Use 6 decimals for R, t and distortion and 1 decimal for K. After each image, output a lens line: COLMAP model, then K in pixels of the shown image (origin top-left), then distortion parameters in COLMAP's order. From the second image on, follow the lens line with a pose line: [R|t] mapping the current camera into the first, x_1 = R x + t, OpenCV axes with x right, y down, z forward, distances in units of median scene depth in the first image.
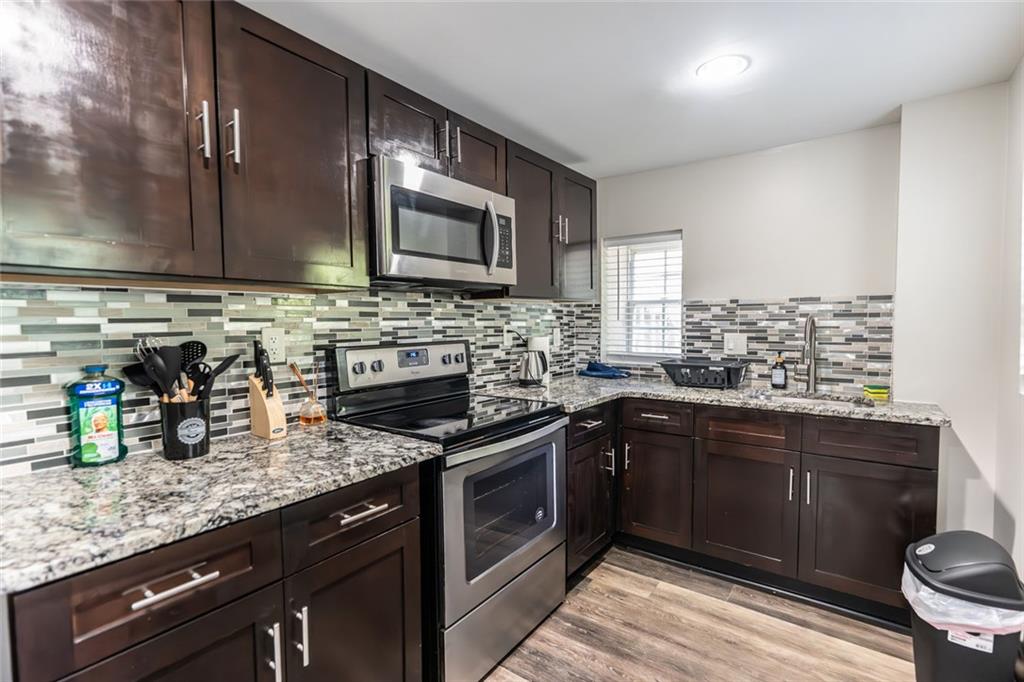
lens RADIAL K [[469.8, 0, 516.4], [0, 469.8, 342.1], [0, 0, 1]] dist [-0.000916, -0.000115]
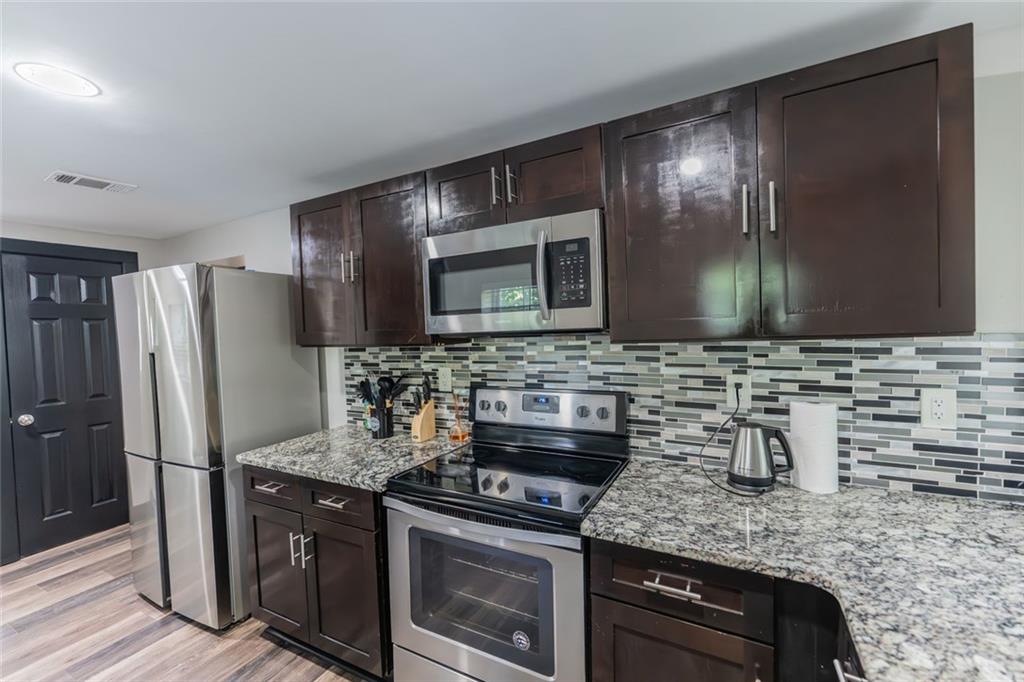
lens RADIAL K [[423.2, 0, 512.0], [0, 423.2, 341.0], [0, 0, 1]] dist [0.000132, 0.000141]
pose [[0.146741, 0.033758, -0.988599, 0.570048], [-0.013267, 0.999395, 0.032157, -0.110847], [0.989086, 0.008397, 0.147100, 0.712193]]
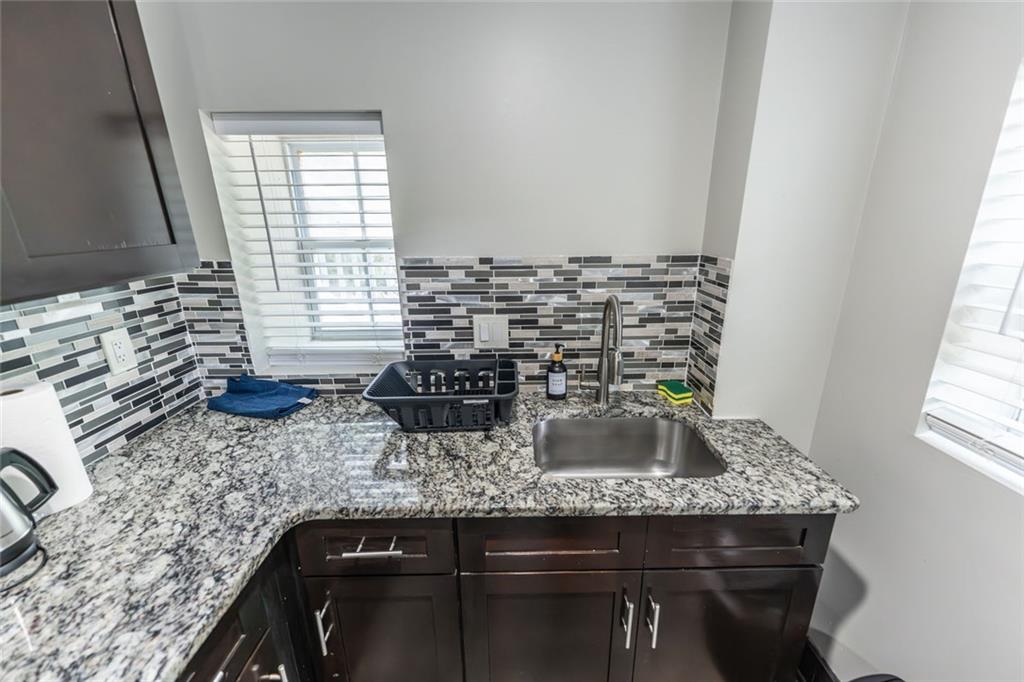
lens RADIAL K [[408.2, 0, 520.5], [0, 408.2, 342.2], [0, 0, 1]] dist [-0.000399, 0.000075]
pose [[0.798990, -0.178302, 0.574302, 0.221951], [0.031048, 0.965989, 0.256713, -0.136802], [-0.600542, -0.187280, 0.777352, 0.655702]]
